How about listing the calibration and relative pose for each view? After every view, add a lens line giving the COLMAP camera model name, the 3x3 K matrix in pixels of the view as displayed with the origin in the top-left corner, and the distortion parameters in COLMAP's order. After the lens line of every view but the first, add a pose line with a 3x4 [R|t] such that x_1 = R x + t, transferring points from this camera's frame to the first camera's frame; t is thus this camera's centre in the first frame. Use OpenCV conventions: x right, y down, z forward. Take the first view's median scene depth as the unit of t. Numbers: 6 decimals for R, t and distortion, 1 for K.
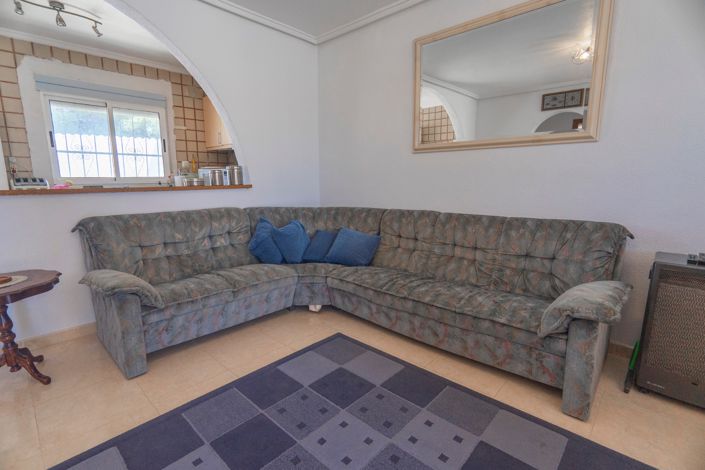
lens RADIAL K [[332.1, 0, 351.0], [0, 332.1, 236.5], [0, 0, 1]] dist [-0.018493, 0.007543]
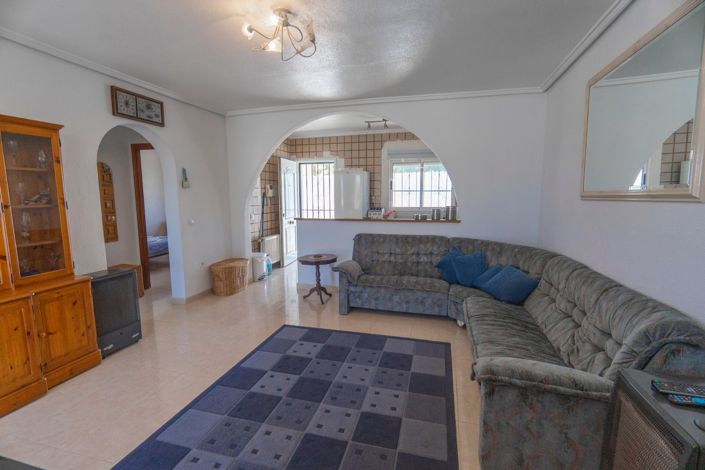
lens RADIAL K [[332.1, 0, 351.0], [0, 332.1, 237.4], [0, 0, 1]] dist [-0.018493, 0.007543]
pose [[0.459956, 0.113030, -0.880718, 0.823038], [-0.150762, 0.987405, 0.047986, -0.109352], [0.875049, 0.110707, 0.471204, 0.021782]]
